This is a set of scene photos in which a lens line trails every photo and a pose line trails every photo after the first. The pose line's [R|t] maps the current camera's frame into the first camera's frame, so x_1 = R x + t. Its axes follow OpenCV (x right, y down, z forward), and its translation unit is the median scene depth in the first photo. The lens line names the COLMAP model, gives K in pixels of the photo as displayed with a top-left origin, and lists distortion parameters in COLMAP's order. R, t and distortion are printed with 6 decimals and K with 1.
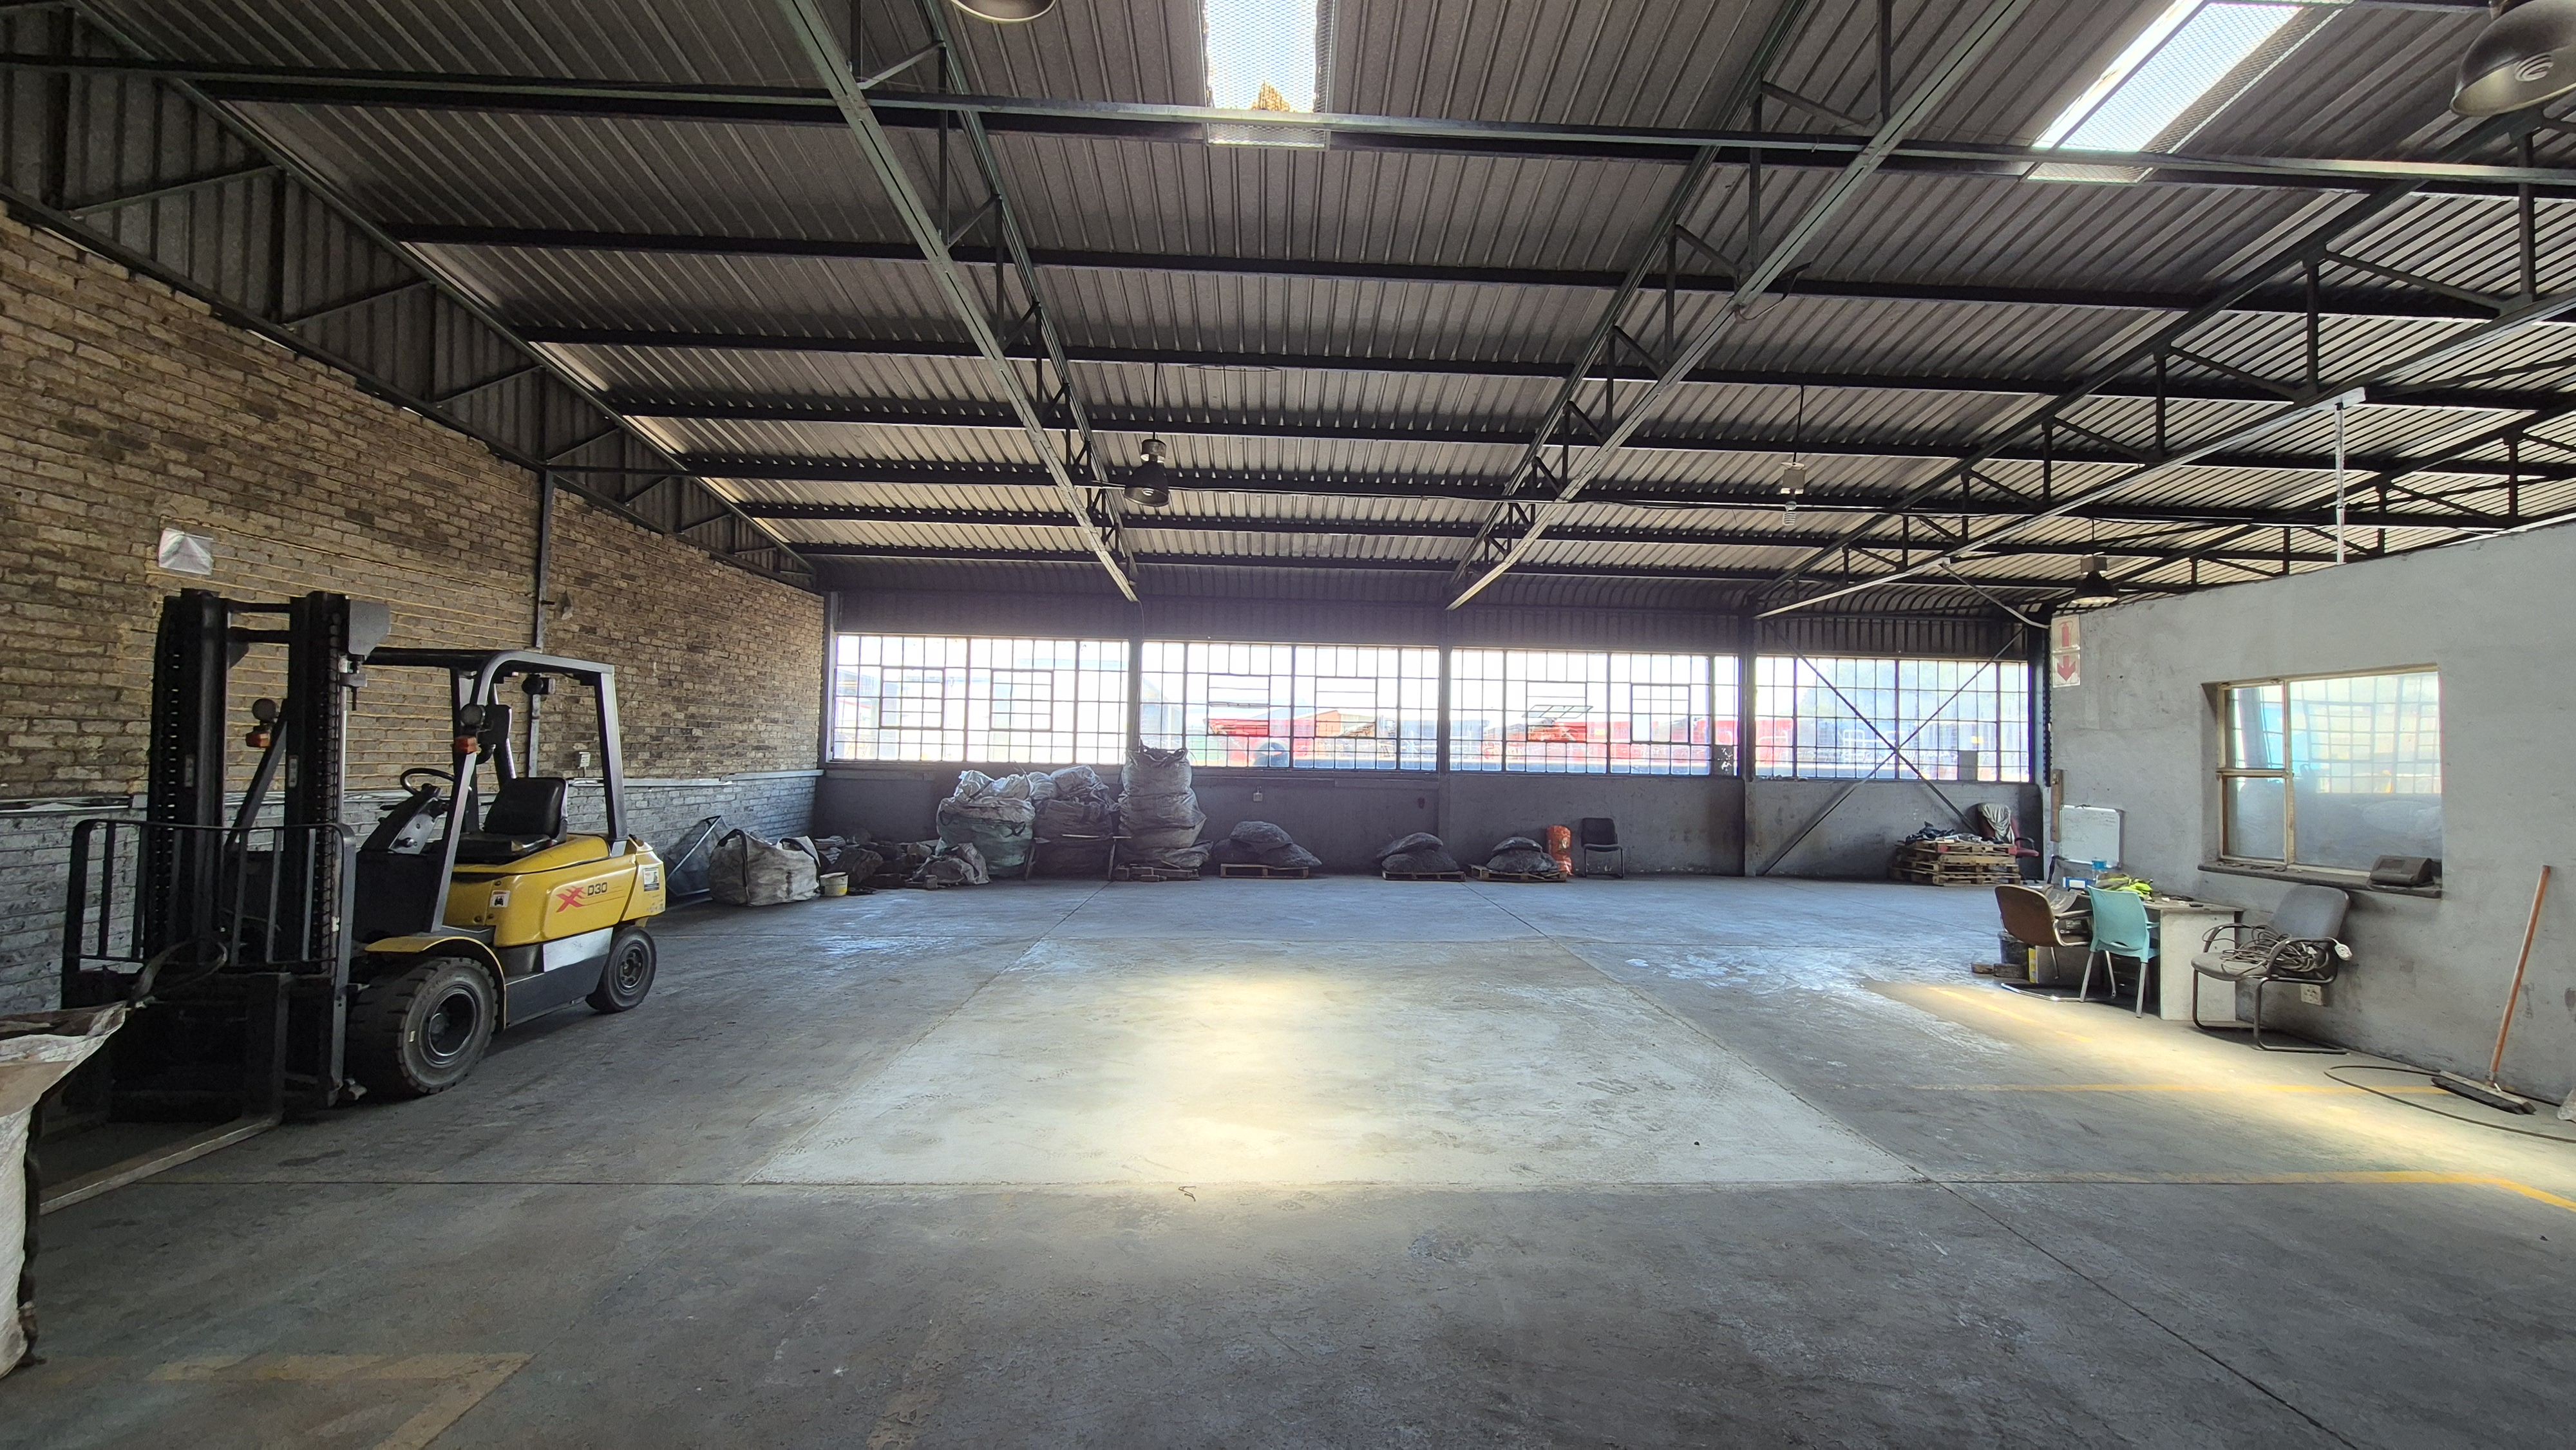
lens RADIAL K [[1058.8, 0, 1296.7], [0, 1058.8, 720.4], [0, 0, 1]] dist [-0.002054, 0.002621]
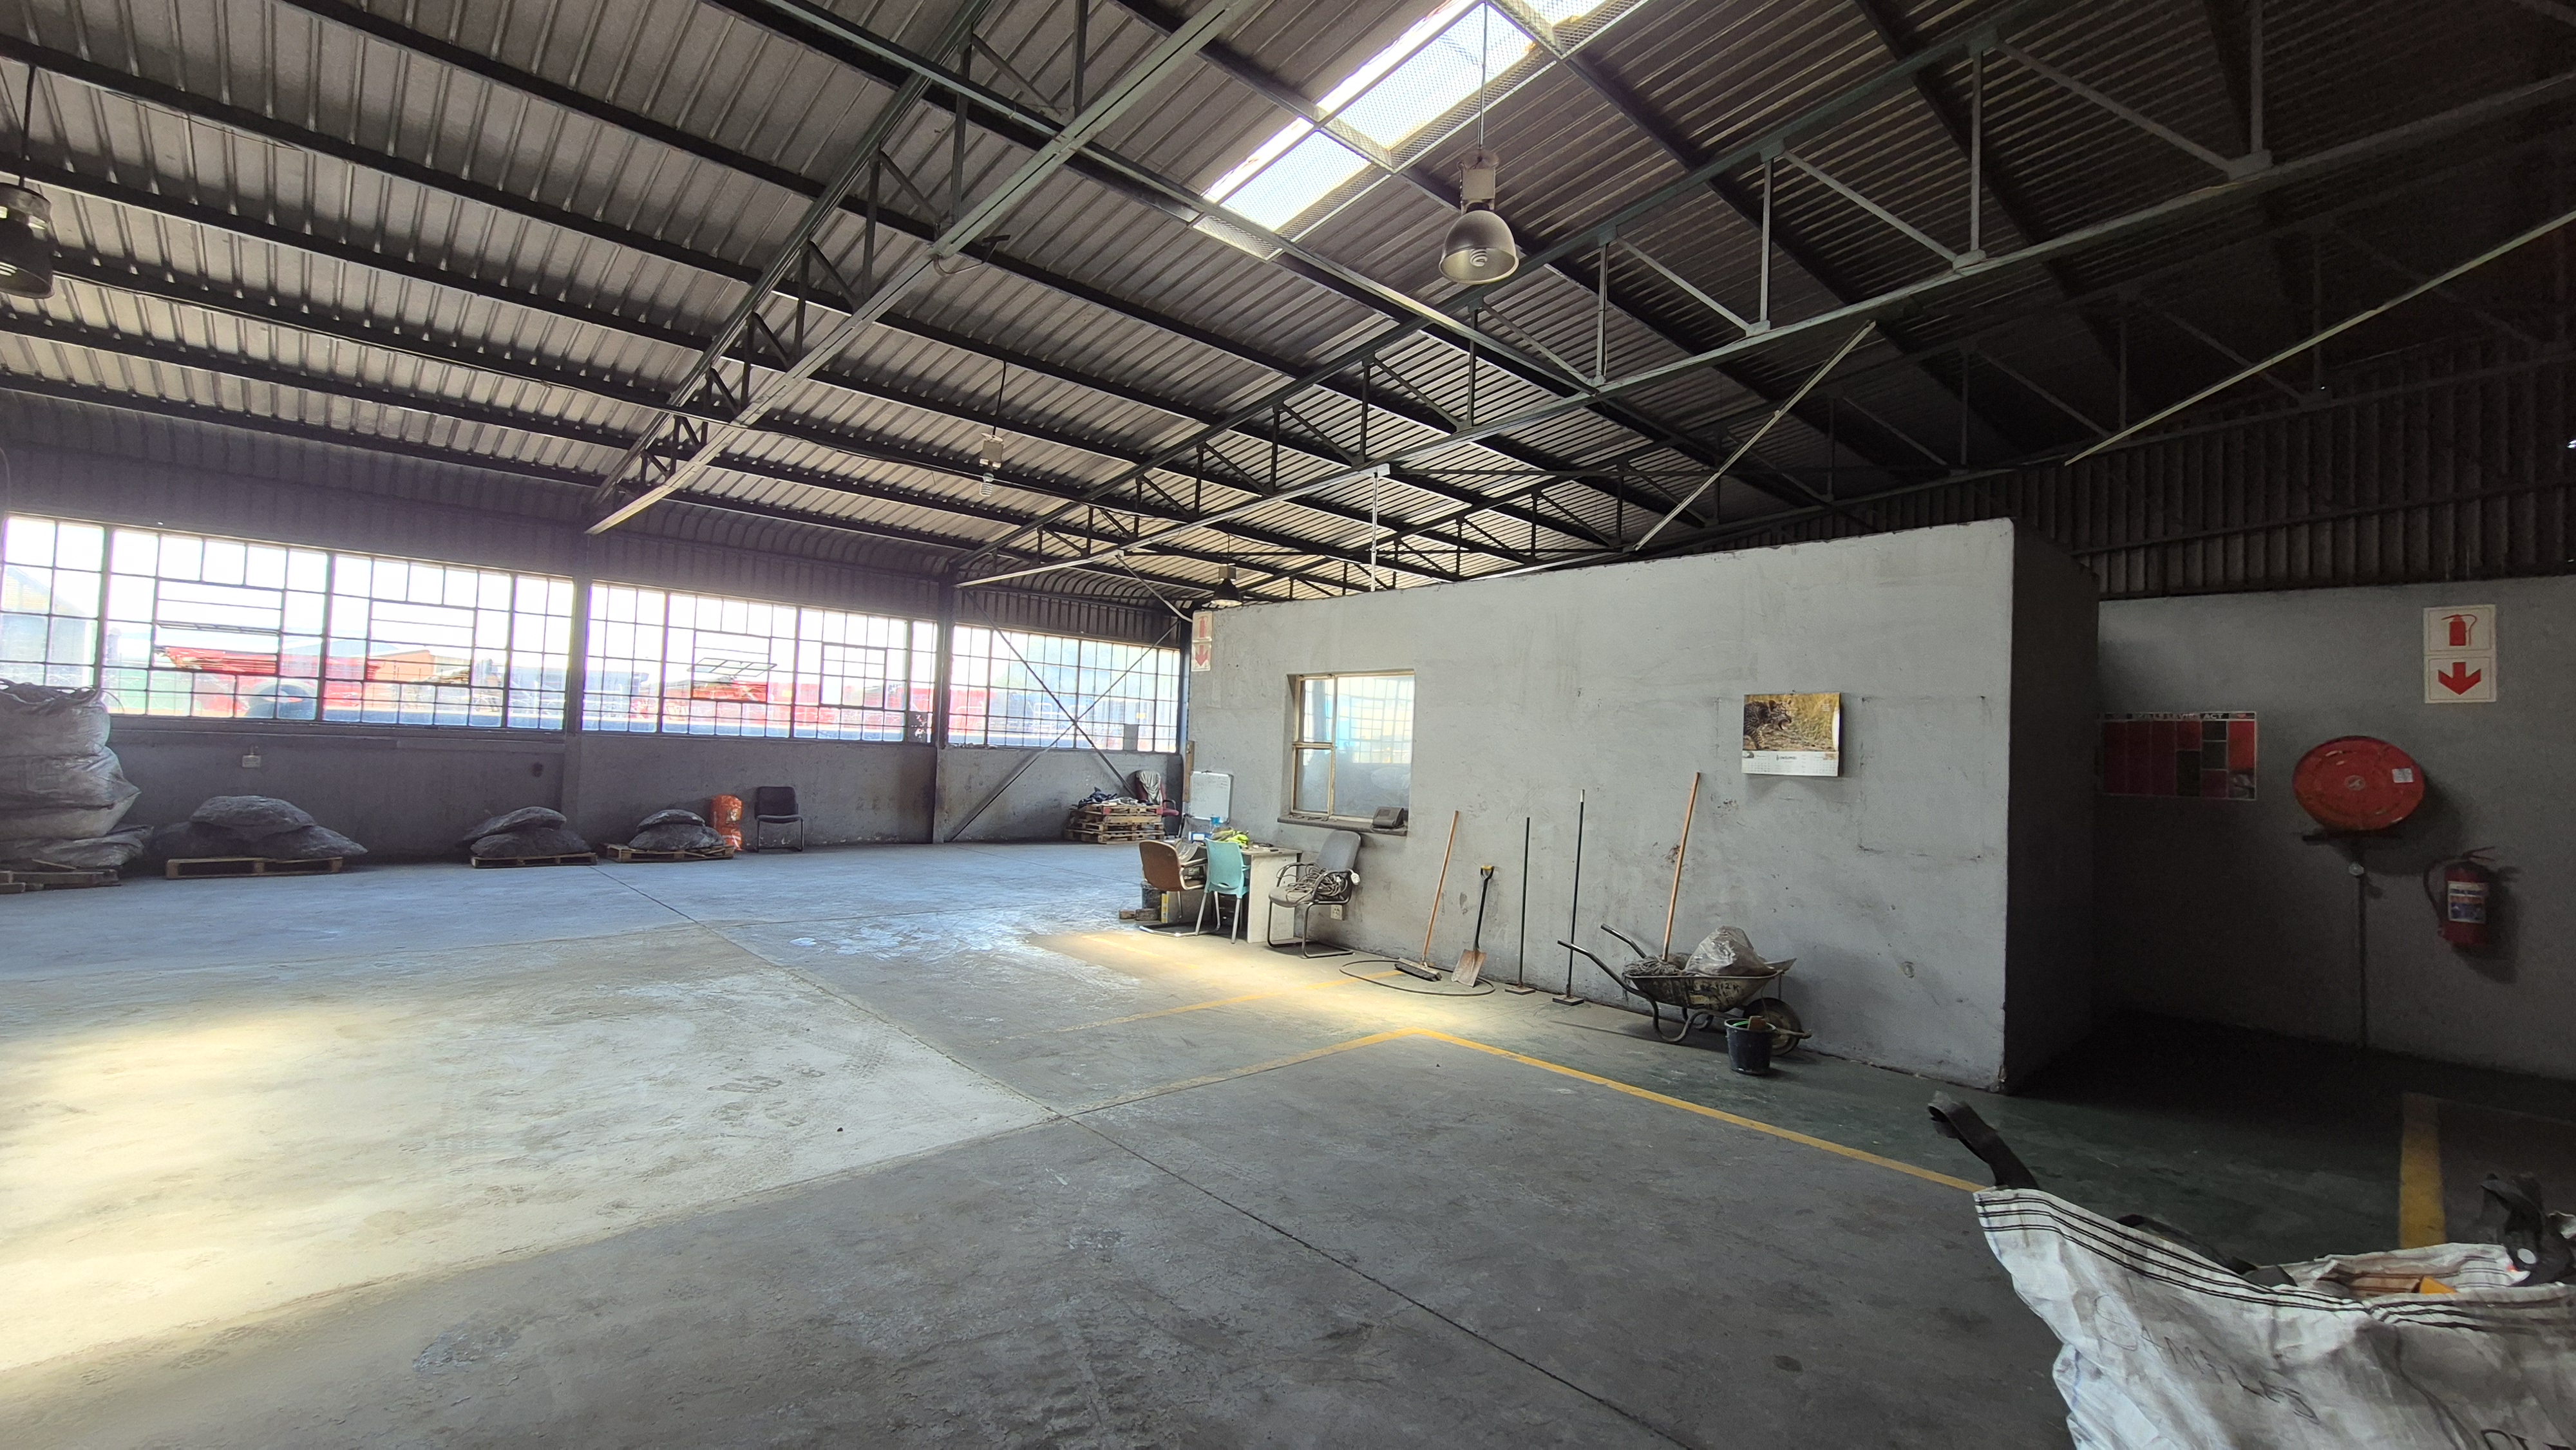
lens RADIAL K [[1058.8, 0, 1291.7], [0, 1058.8, 740.4], [0, 0, 1]] dist [-0.002054, 0.002621]
pose [[0.762843, 0.017776, 0.646339, 0.038261], [-0.048972, 0.998339, 0.030342, 0.003858], [-0.644726, -0.054798, 0.762447, 0.024415]]
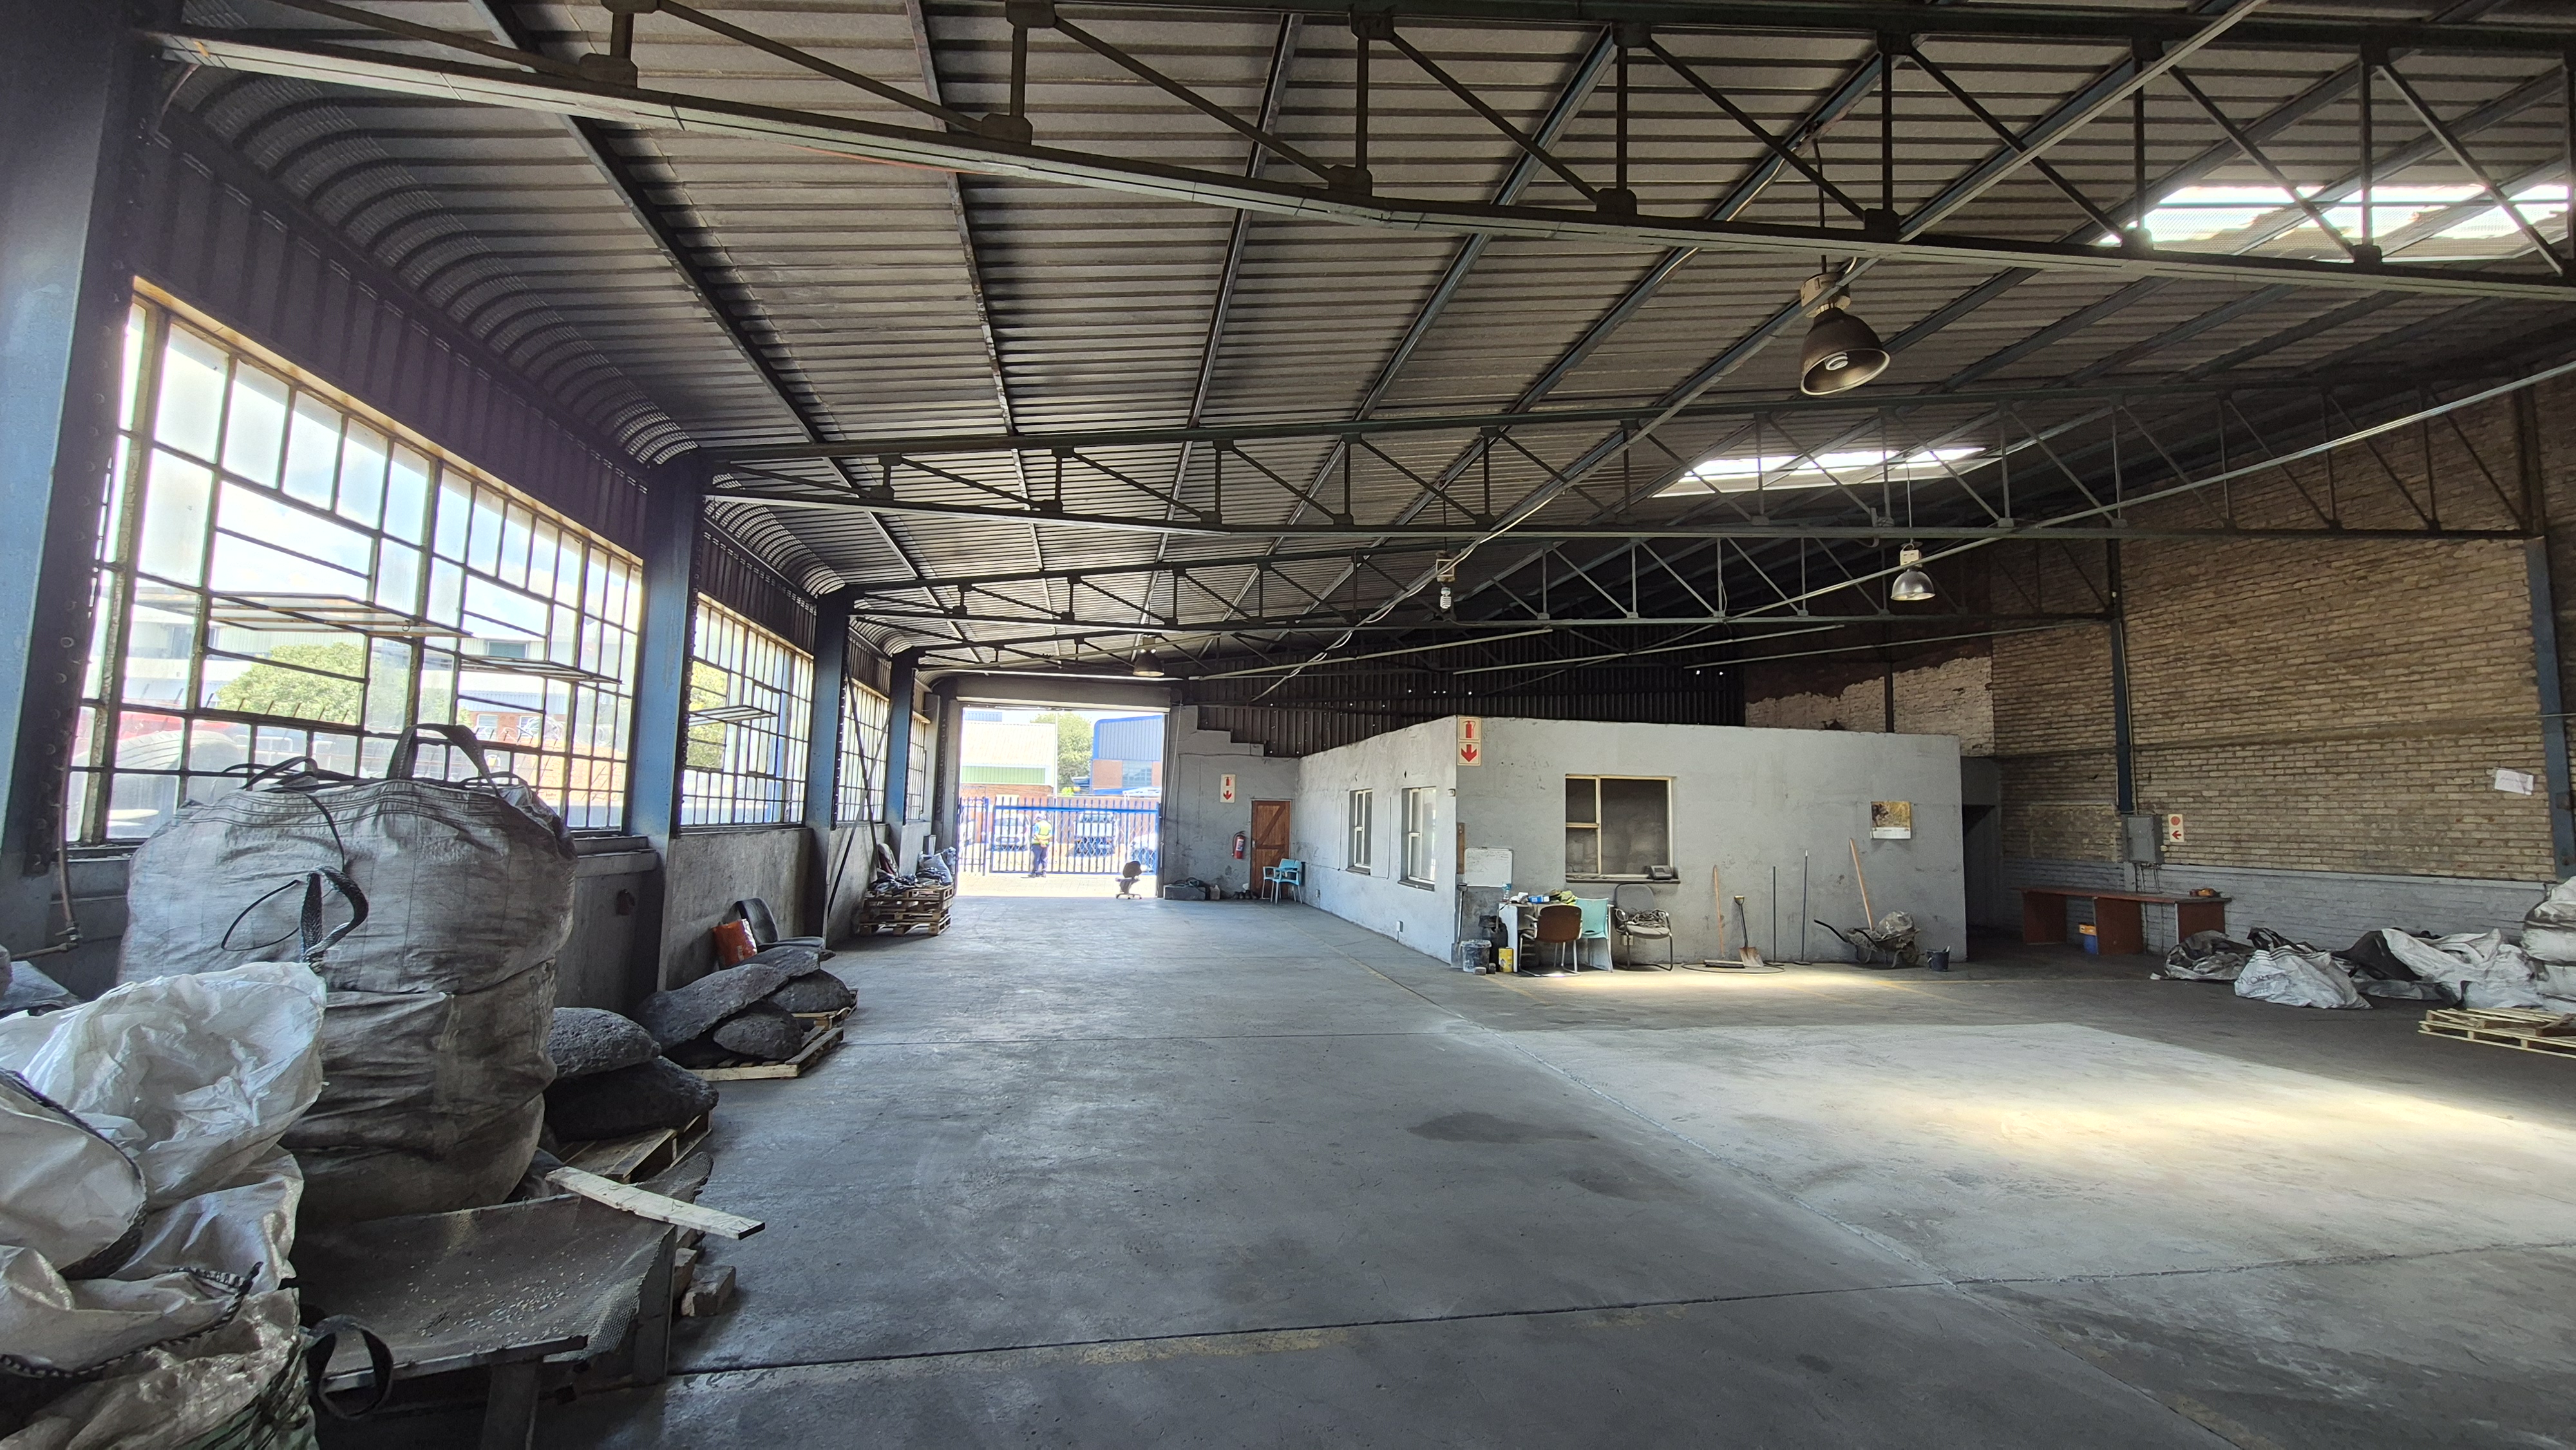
lens RADIAL K [[1058.8, 0, 1288.6], [0, 1058.8, 718.6], [0, 0, 1]] dist [-0.002054, 0.002621]
pose [[-0.148669, 0.061270, 0.986987, -0.448701], [-0.061855, 0.995548, -0.071118, 0.016571], [-0.986951, -0.071623, -0.144218, 1.014292]]
